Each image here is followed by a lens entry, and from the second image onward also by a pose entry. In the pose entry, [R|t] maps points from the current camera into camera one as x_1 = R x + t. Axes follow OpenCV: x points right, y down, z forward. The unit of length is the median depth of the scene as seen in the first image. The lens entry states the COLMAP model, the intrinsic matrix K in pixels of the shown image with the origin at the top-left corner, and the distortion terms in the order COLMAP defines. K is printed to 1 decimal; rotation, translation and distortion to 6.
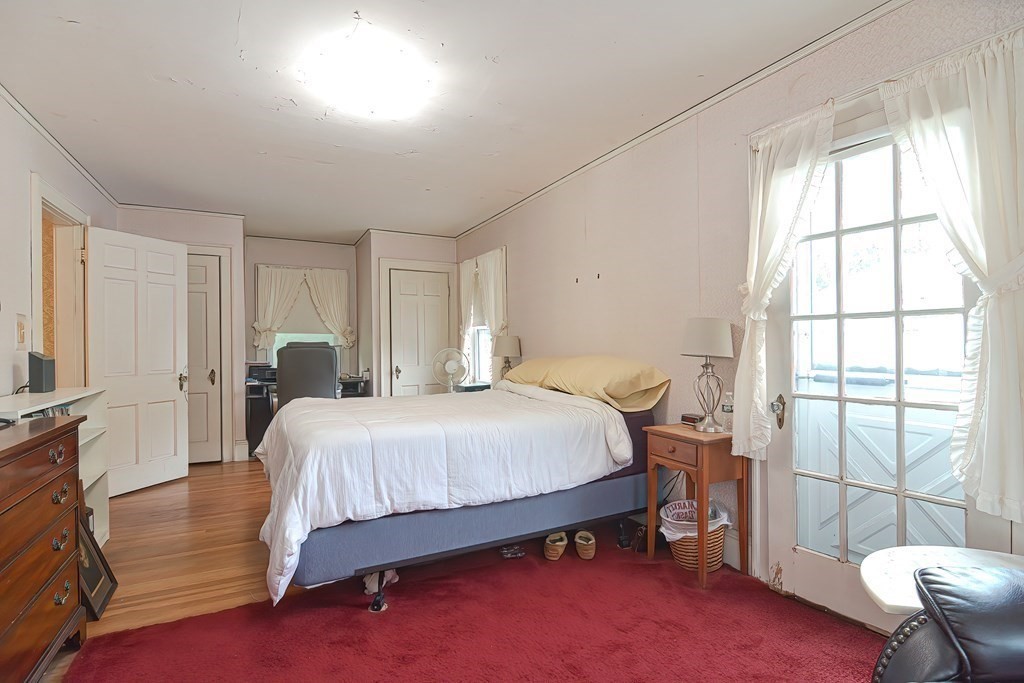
lens RADIAL K [[498.8, 0, 504.3], [0, 498.8, 342.6], [0, 0, 1]] dist [-0.001338, -0.005835]
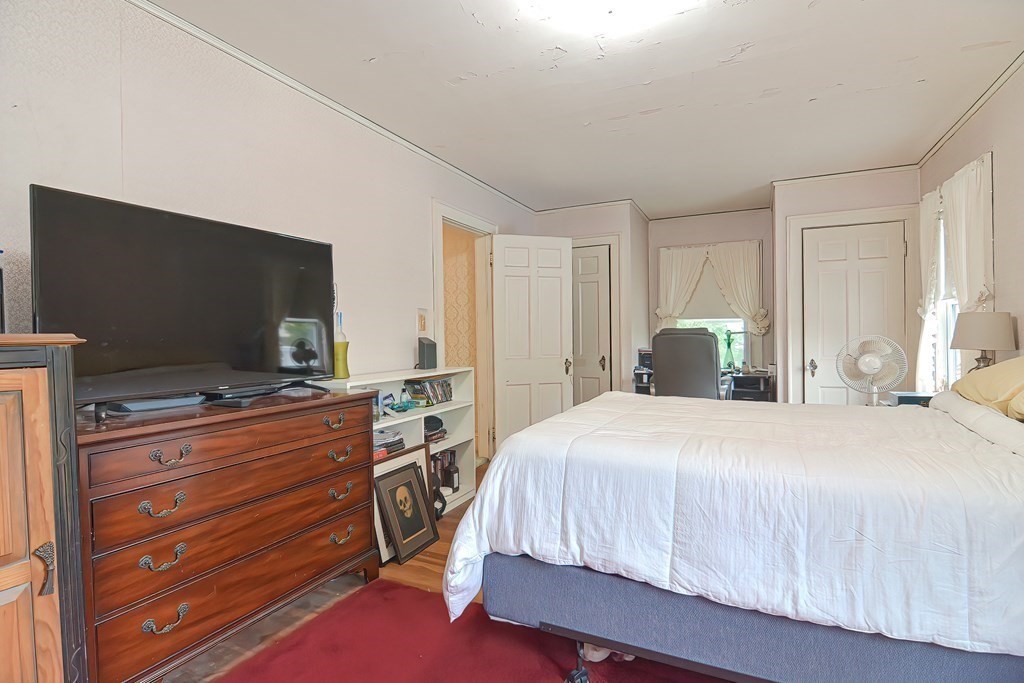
lens RADIAL K [[498.8, 0, 511.5], [0, 498.8, 342.5], [0, 0, 1]] dist [-0.001338, -0.005835]
pose [[0.598722, 0.010371, -0.800890, 0.245102], [0.008296, 0.999782, 0.019148, 0.009578], [0.800914, -0.018109, 0.598506, 0.442106]]
